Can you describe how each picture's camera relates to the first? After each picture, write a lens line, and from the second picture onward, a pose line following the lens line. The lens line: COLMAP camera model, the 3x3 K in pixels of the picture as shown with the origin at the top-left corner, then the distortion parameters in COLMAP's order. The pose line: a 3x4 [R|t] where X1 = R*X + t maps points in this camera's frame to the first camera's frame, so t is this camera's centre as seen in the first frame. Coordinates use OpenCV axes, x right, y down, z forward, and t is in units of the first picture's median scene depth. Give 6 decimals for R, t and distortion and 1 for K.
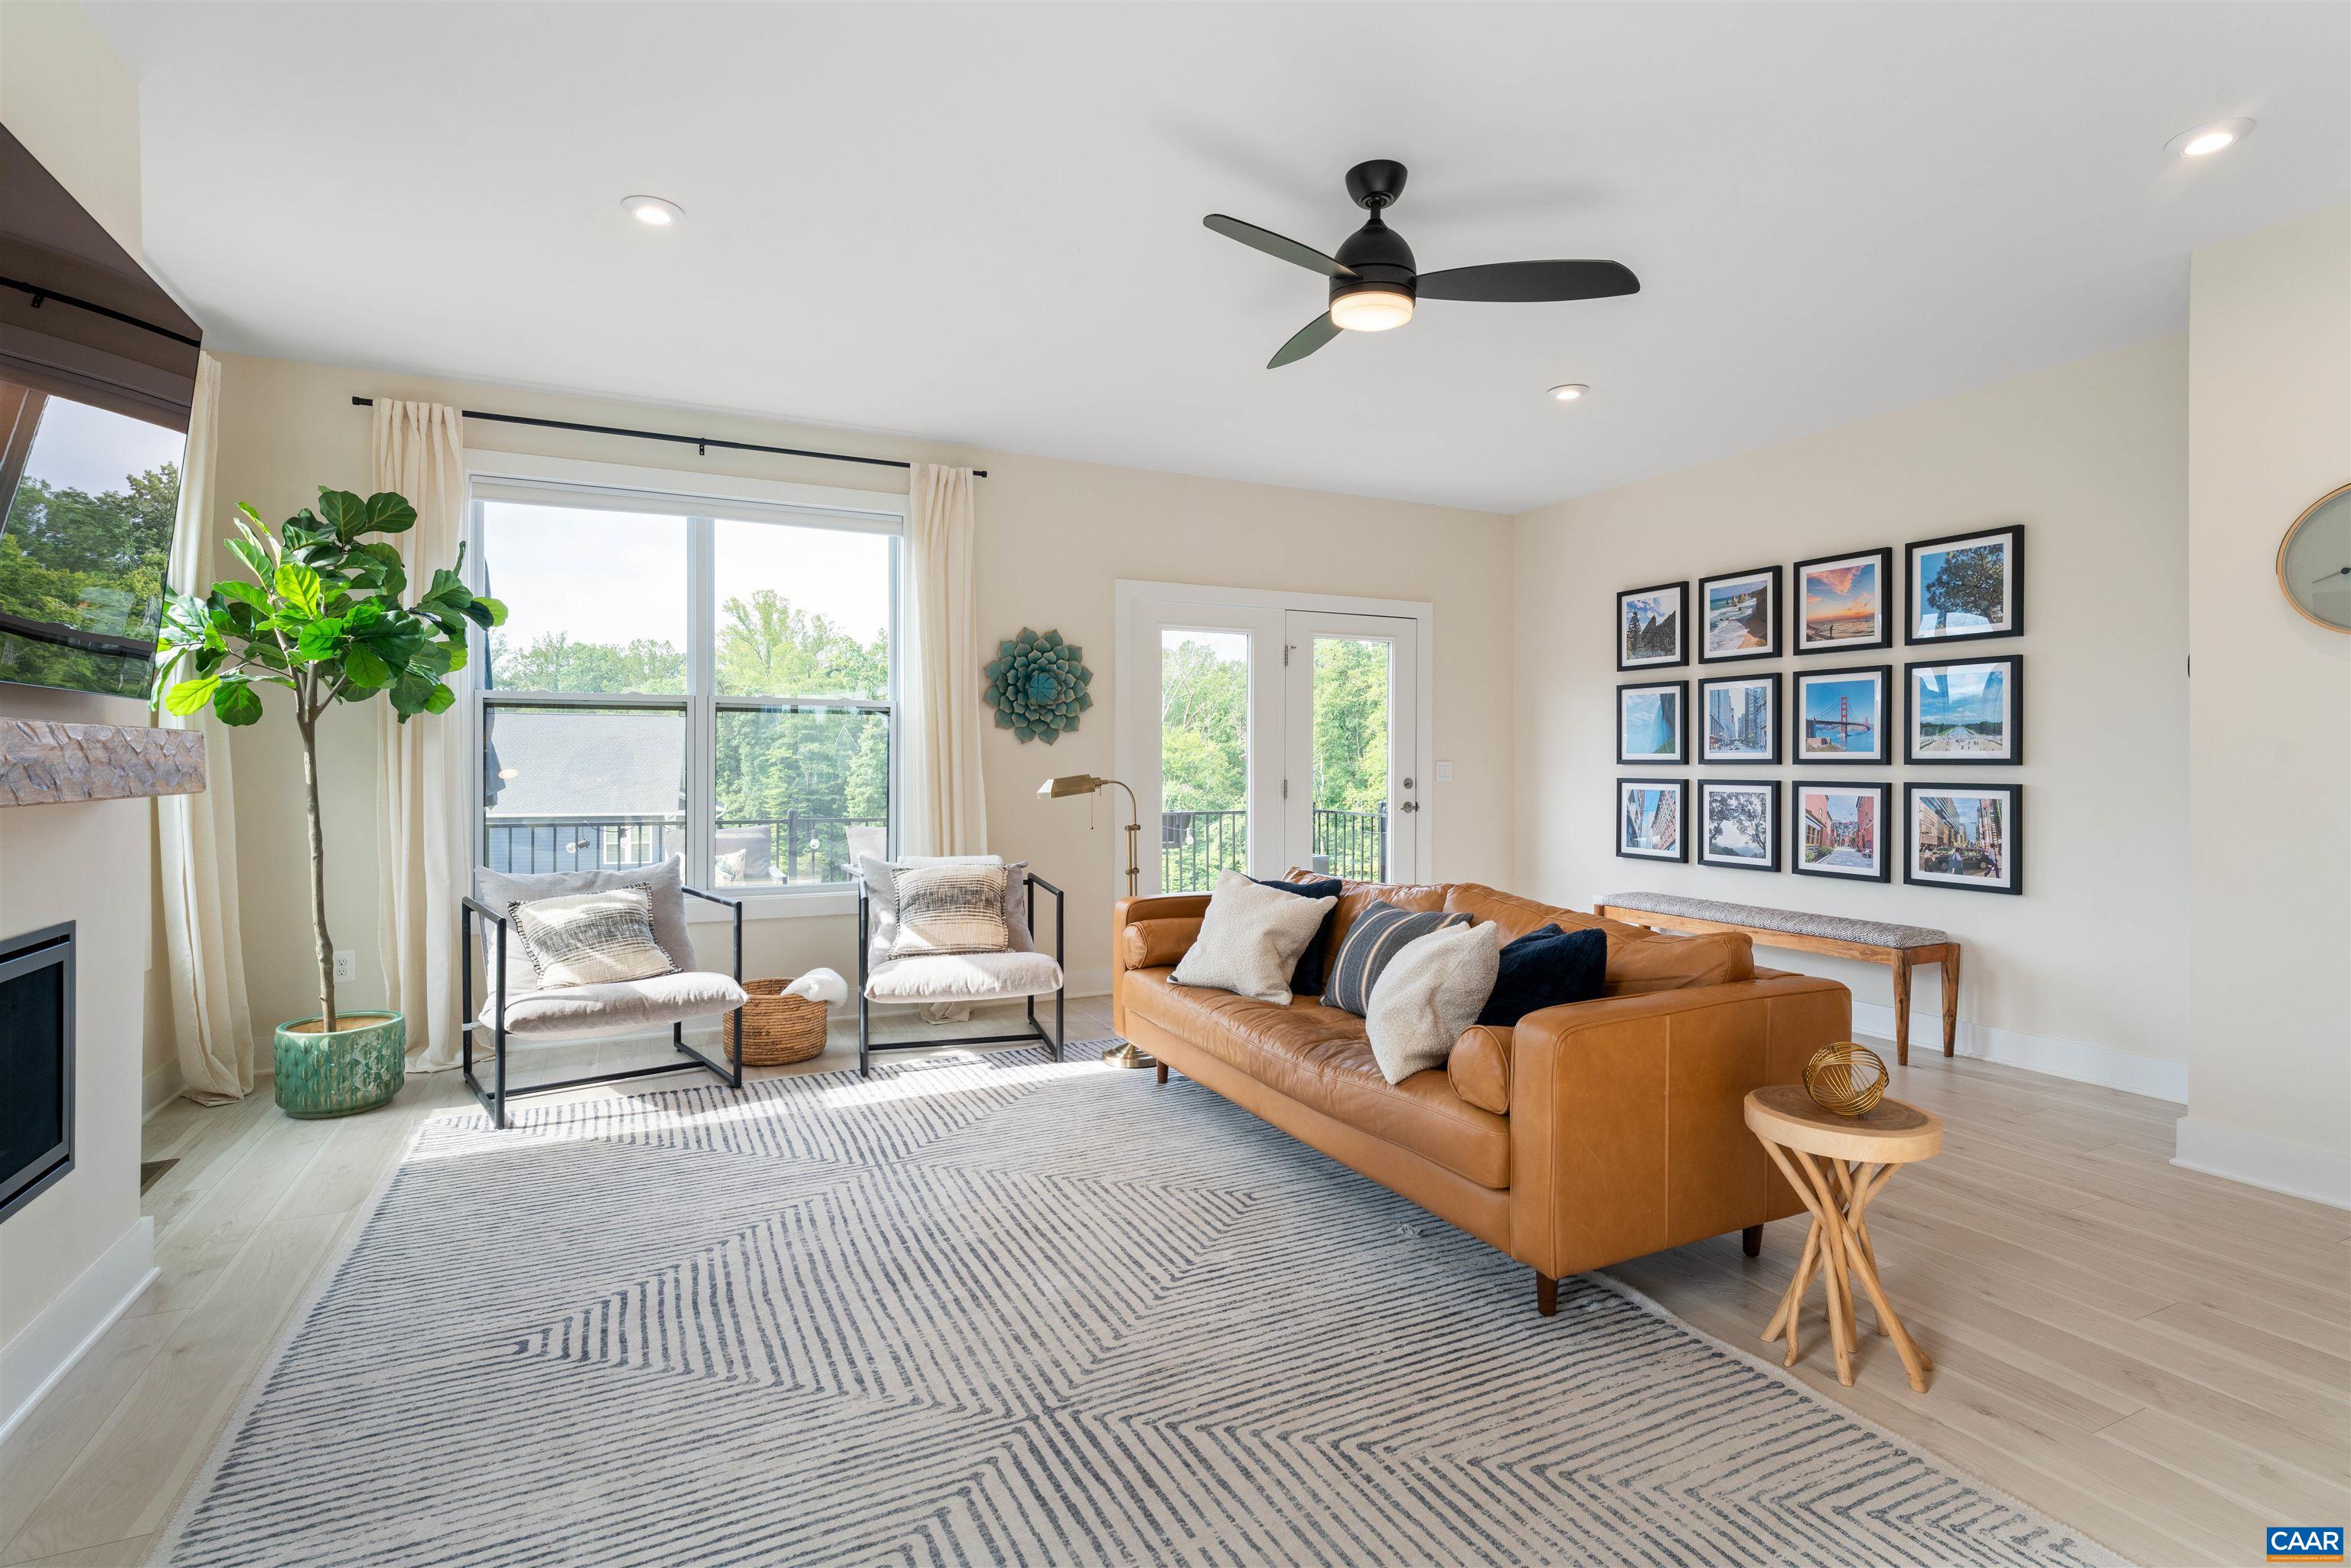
lens RADIAL K [[1126.9, 0, 1168.0], [0, 1126.9, 779.1], [0, 0, 1]] dist [-0.012249, 0.000663]
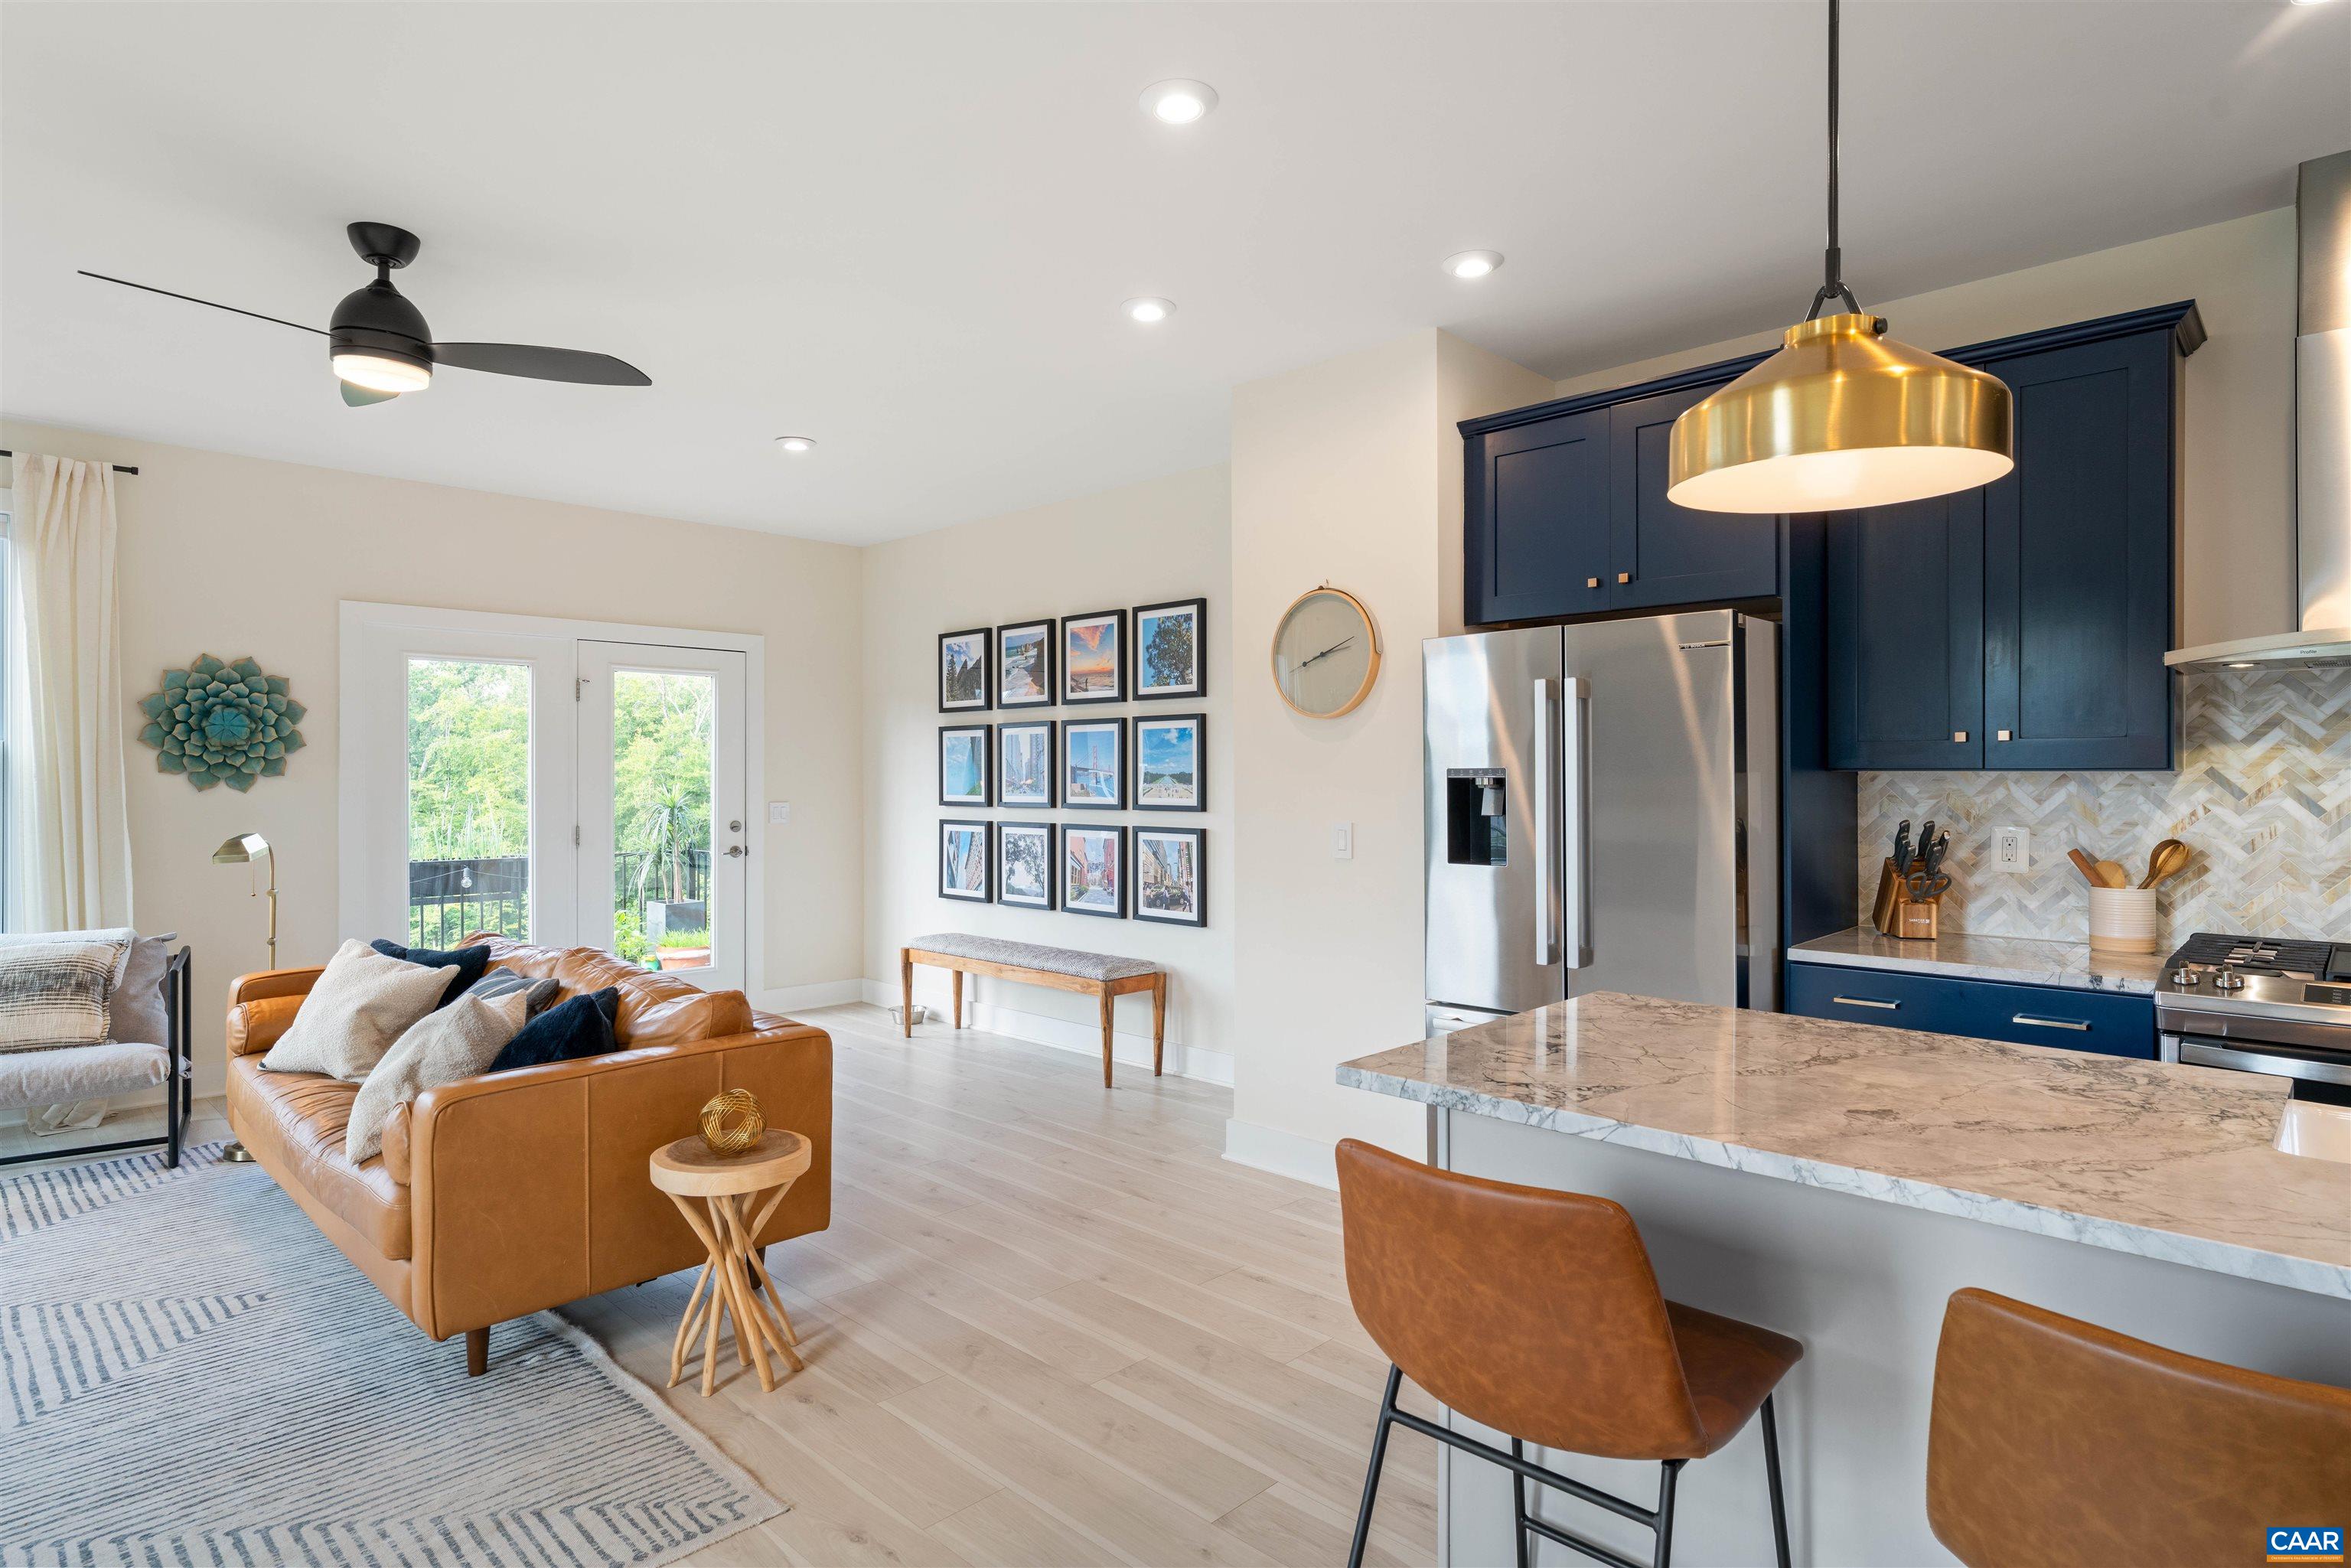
lens RADIAL K [[1247.6, 0, 1166.9], [0, 1247.6, 785.4], [0, 0, 1]] dist [-0.015424, 0.004697]
pose [[0.935968, -0.003823, 0.352065, 0.275945], [0.007920, 0.999917, -0.010198, -0.025402], [-0.351996, 0.012333, 0.935920, -0.154581]]
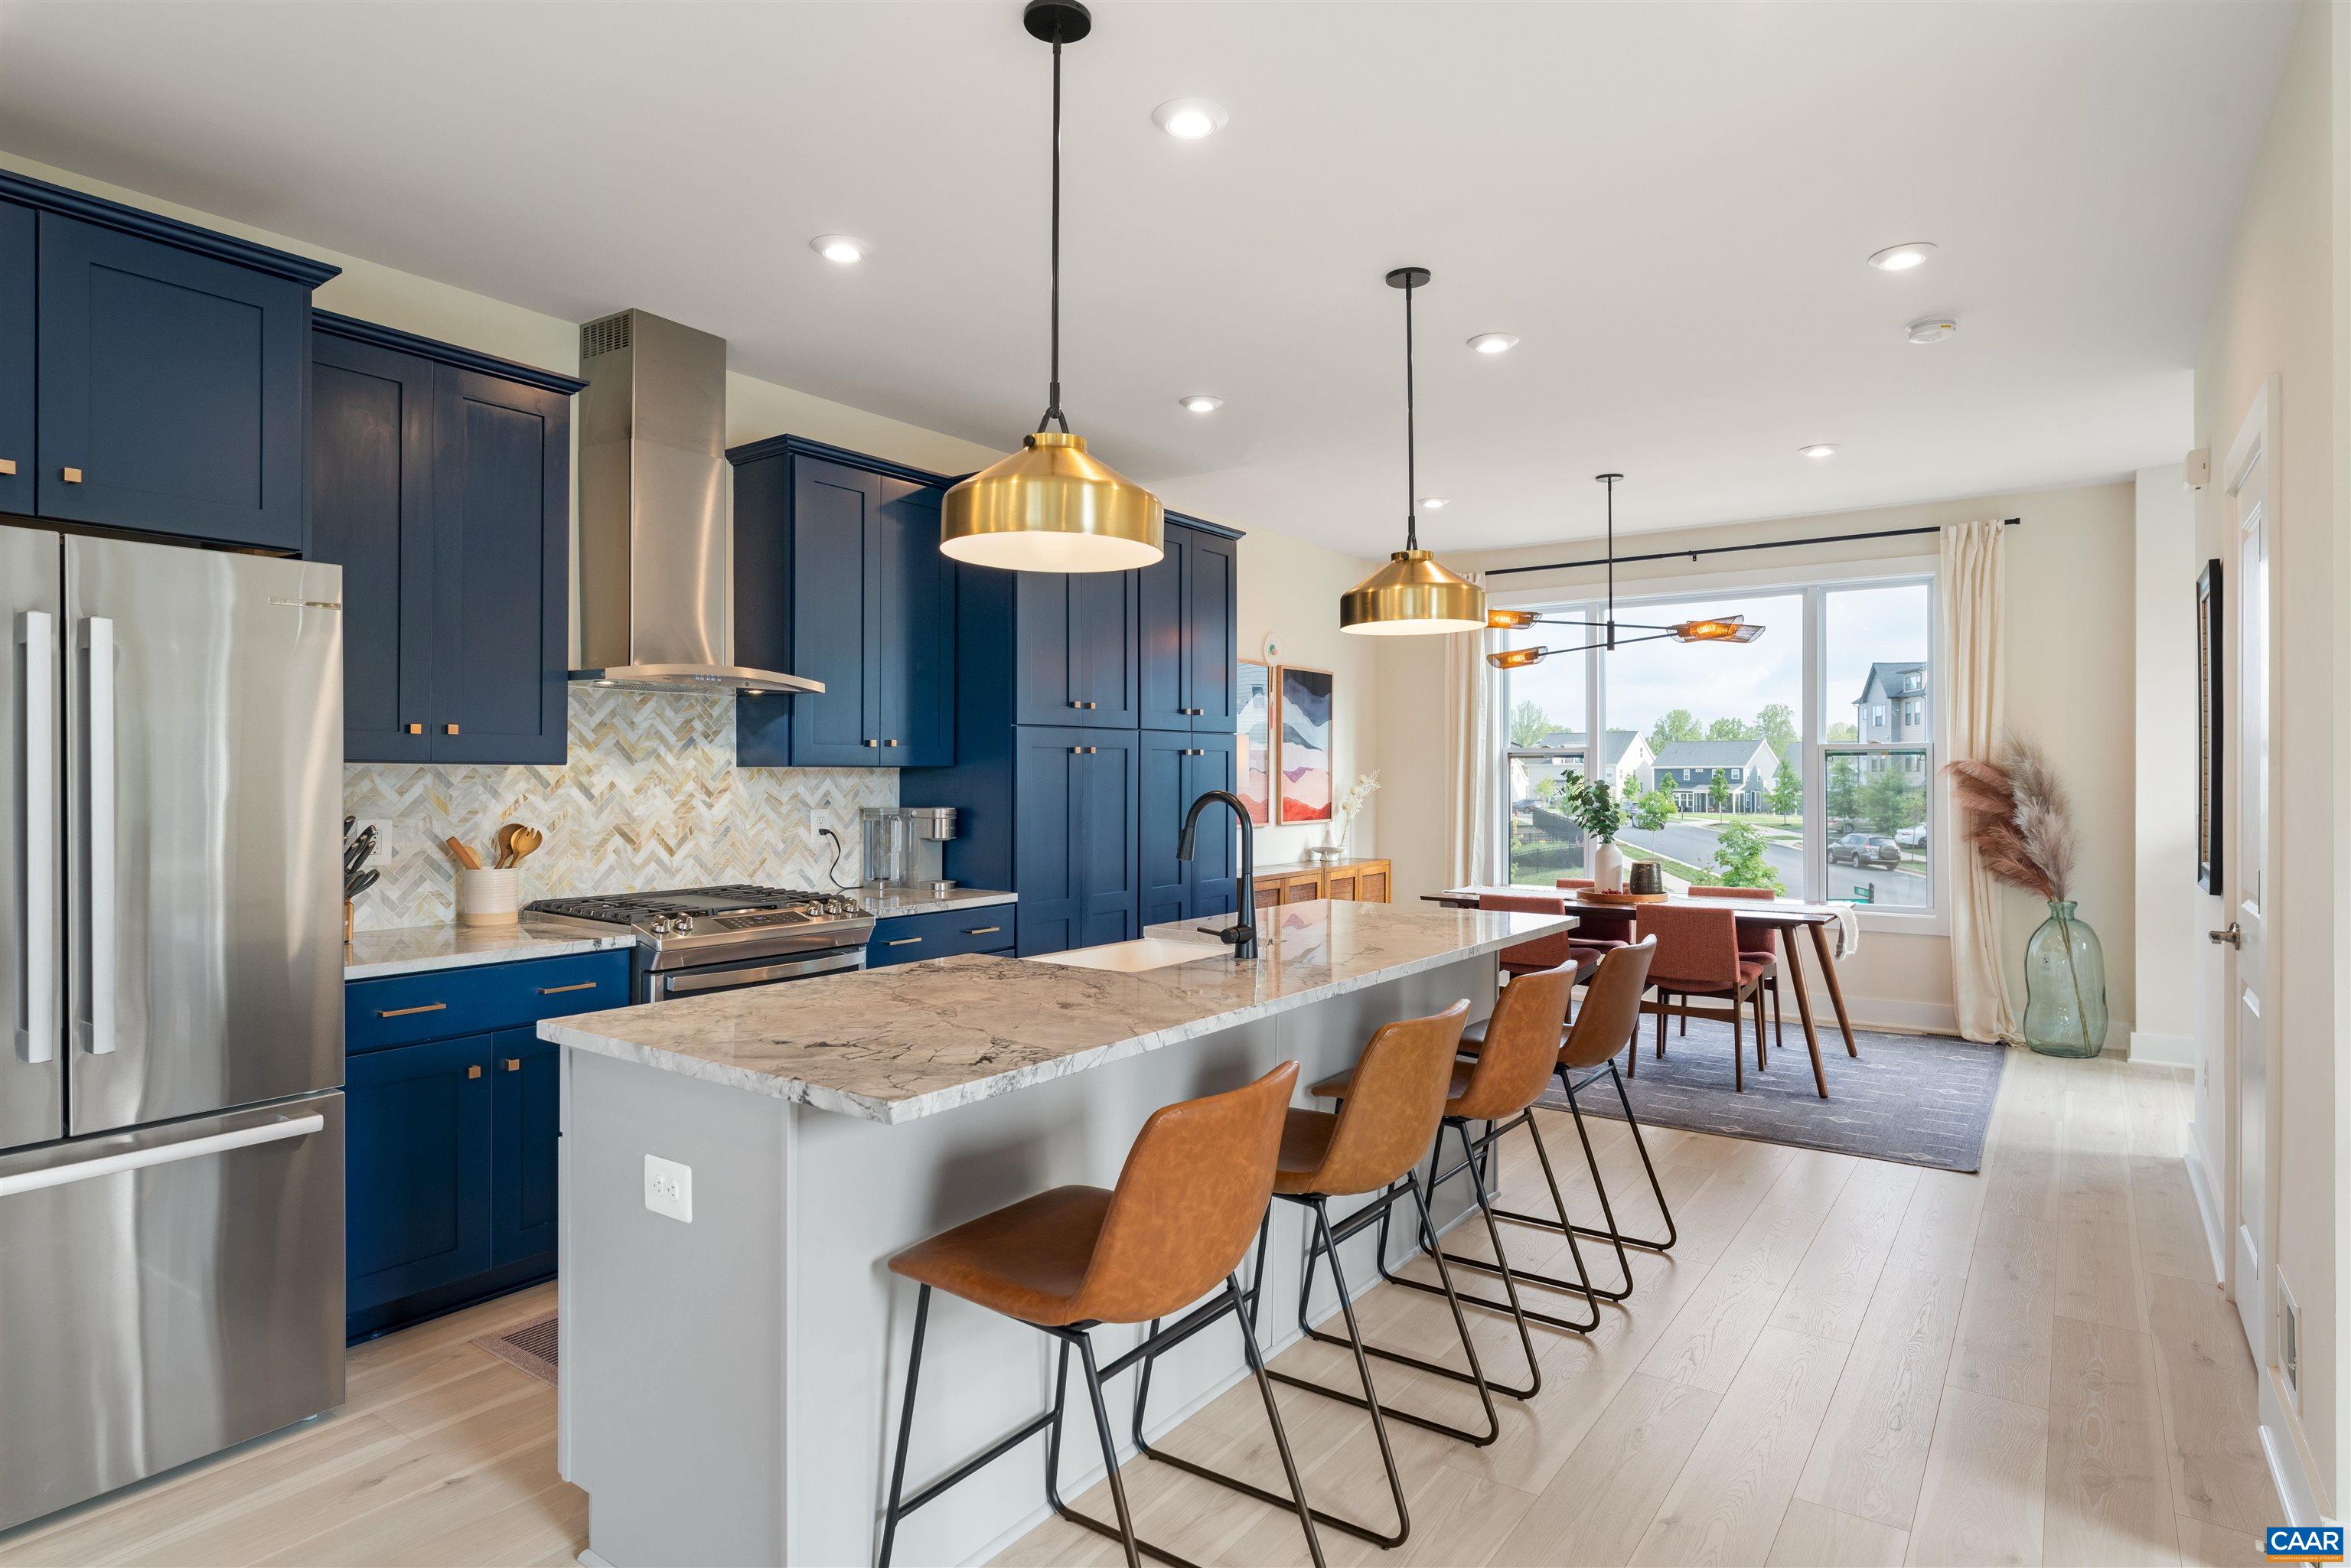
lens RADIAL K [[1247.6, 0, 1165.7], [0, 1247.6, 778.6], [0, 0, 1]] dist [-0.015424, 0.004697]
pose [[-0.488338, -0.007588, 0.872622, 0.134257], [0.009345, 0.999859, 0.013924, -0.034386], [-0.872605, 0.014955, -0.488198, 0.311537]]
